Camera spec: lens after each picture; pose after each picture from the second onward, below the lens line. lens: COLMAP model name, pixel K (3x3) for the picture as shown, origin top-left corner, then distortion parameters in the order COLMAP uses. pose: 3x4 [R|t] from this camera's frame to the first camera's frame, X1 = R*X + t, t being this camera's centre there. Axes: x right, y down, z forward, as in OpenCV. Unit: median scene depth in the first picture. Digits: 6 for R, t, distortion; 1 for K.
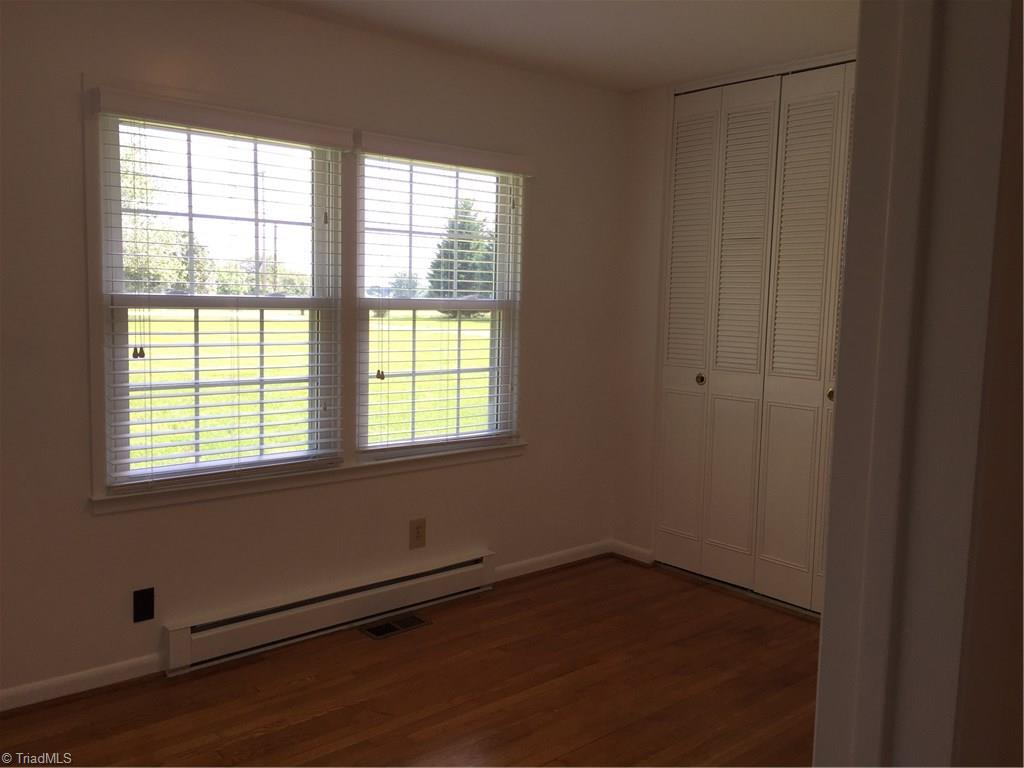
lens RADIAL K [[869.6, 0, 516.7], [0, 869.6, 384.2], [0, 0, 1]] dist [0.083167, -0.137752]
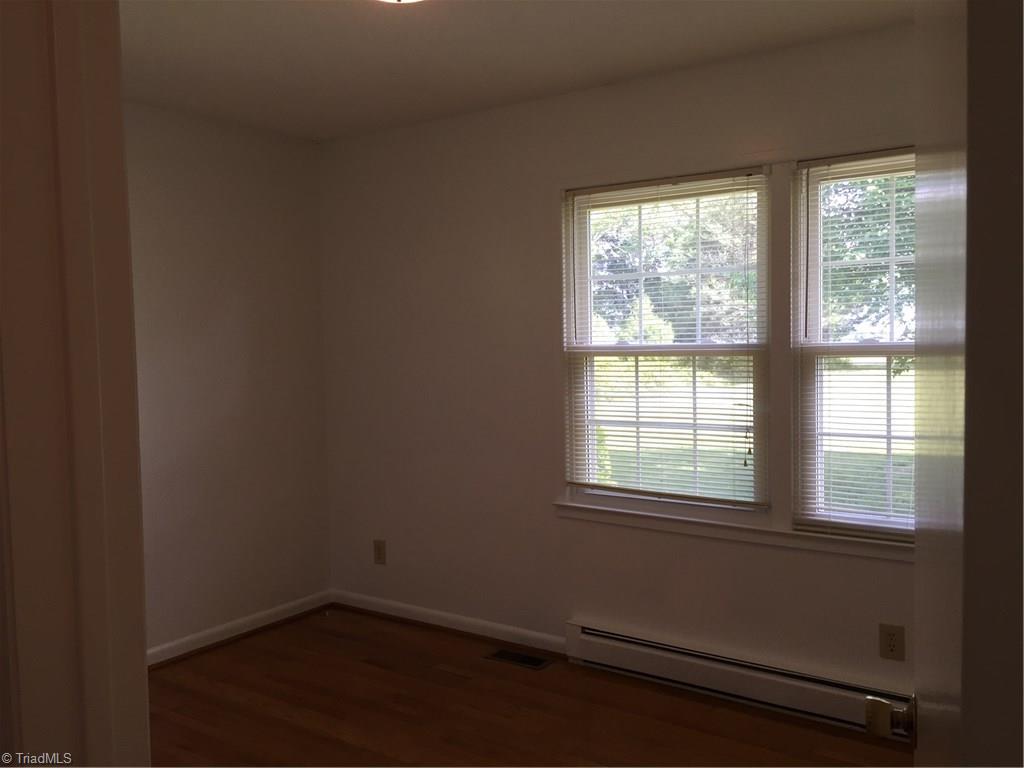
lens RADIAL K [[869.6, 0, 516.7], [0, 869.6, 384.2], [0, 0, 1]] dist [0.083167, -0.137752]
pose [[0.250568, 0.034377, -0.967488, 0.605836], [-0.078777, 0.996779, 0.015016, -0.047387], [0.964888, 0.072453, 0.252469, 0.503253]]
